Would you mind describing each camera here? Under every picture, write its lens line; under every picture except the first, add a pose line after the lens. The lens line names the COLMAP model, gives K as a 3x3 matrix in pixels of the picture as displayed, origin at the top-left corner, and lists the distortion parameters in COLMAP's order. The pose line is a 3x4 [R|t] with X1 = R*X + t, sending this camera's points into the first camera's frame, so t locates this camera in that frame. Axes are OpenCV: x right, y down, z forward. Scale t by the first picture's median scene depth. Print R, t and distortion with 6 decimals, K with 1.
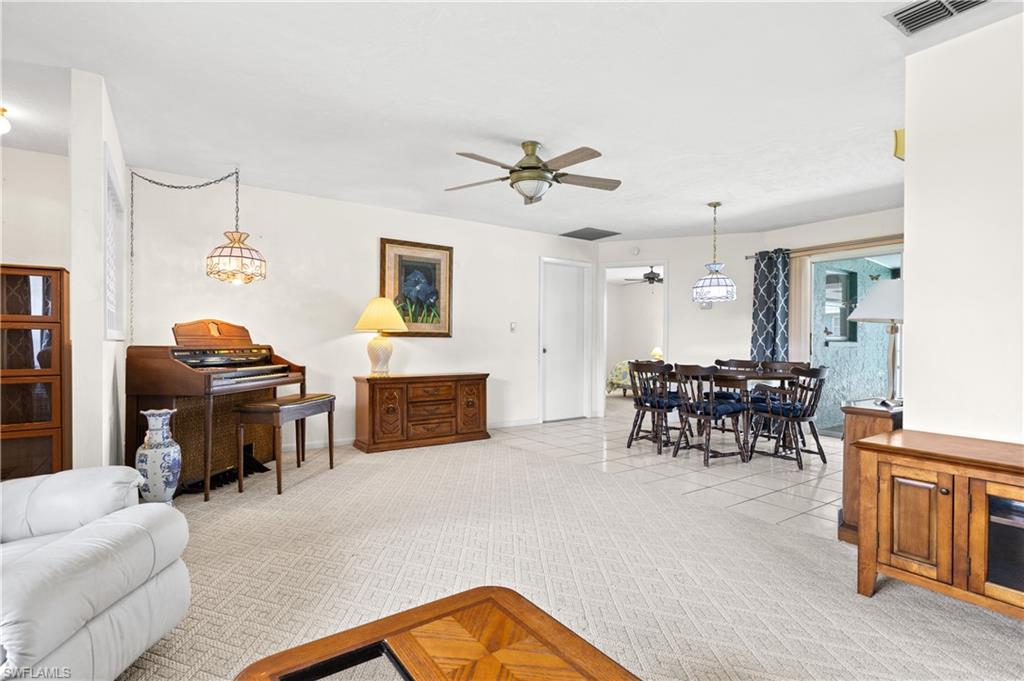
lens RADIAL K [[508.8, 0, 514.1], [0, 508.8, 340.9], [0, 0, 1]] dist [0.003738, -0.000422]
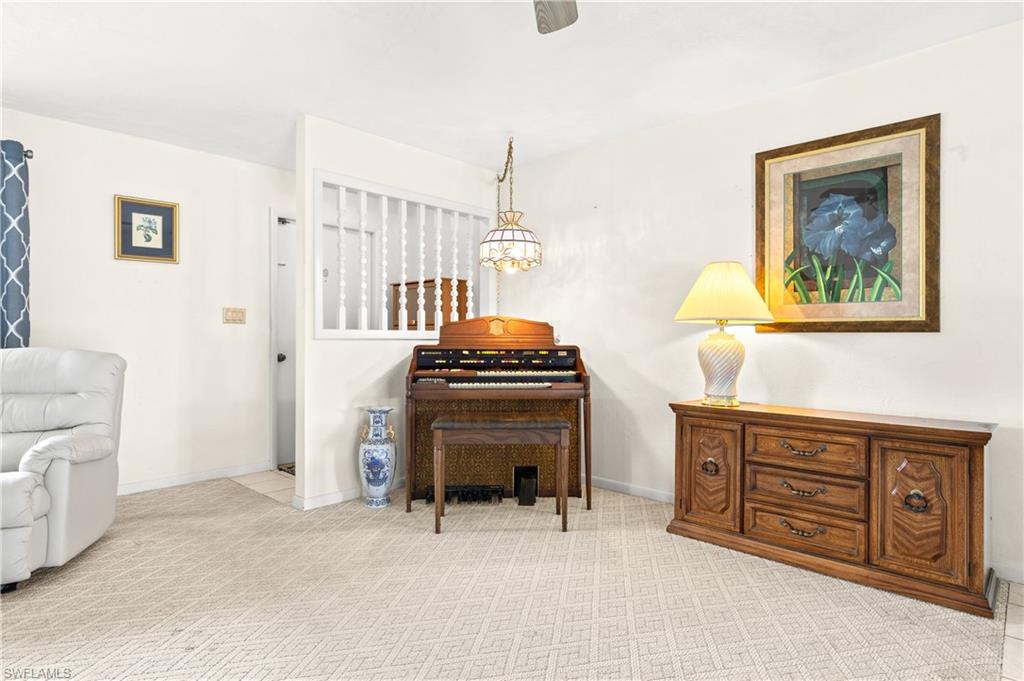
lens RADIAL K [[565.1, 0, 509.1], [0, 565.1, 332.3], [0, 0, 1]] dist [0.005024, 0.000333]
pose [[0.198784, -0.013938, -0.979944, 0.300294], [-0.001791, 0.999892, -0.014585, 0.000916], [0.980042, 0.004654, 0.198737, 0.655542]]
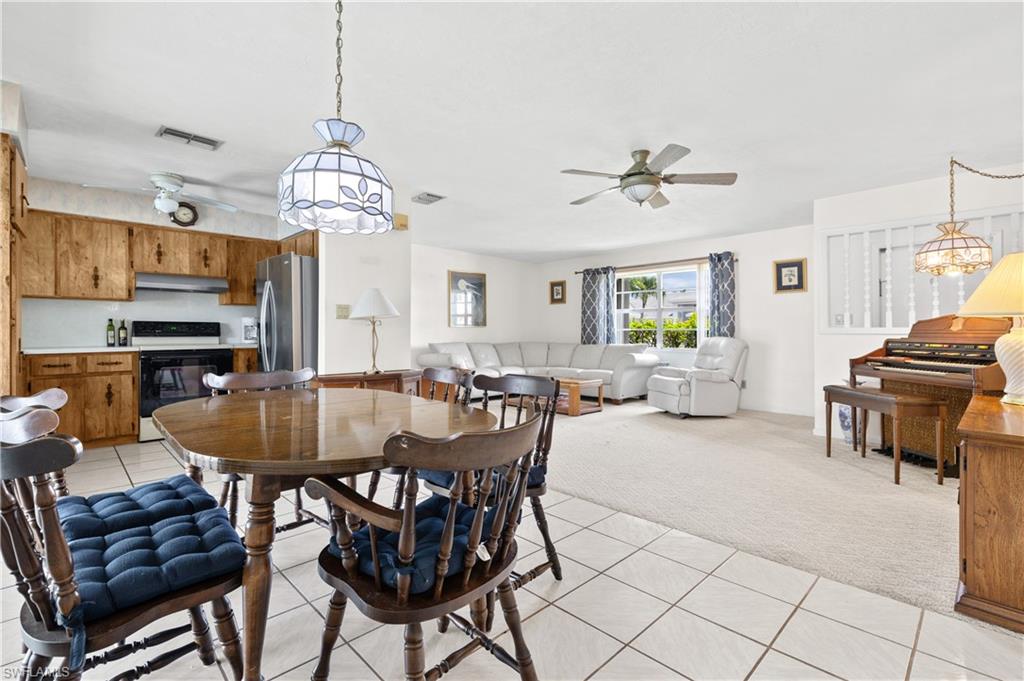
lens RADIAL K [[463.9, 0, 493.7], [0, 463.9, 328.8], [0, 0, 1]] dist [0.007534, -0.002047]
pose [[-0.992027, -0.006726, -0.125848, 0.349677], [-0.005926, 0.999960, -0.006736, -0.000824], [0.125888, -0.005937, -0.992027, 1.431431]]
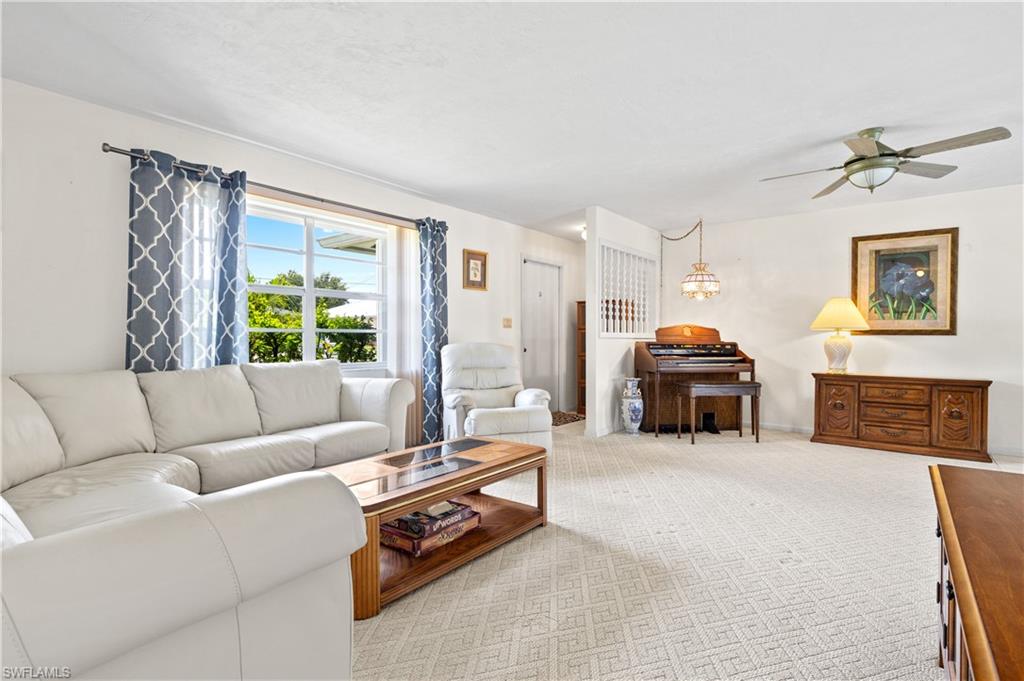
lens RADIAL K [[508.8, 0, 513.6], [0, 508.8, 339.5], [0, 0, 1]] dist [0.003738, -0.000422]
pose [[0.290678, 0.001840, -0.956819, 0.544324], [-0.002893, 0.999995, 0.001044, 0.001766], [0.956817, 0.002465, 0.290682, 0.065639]]
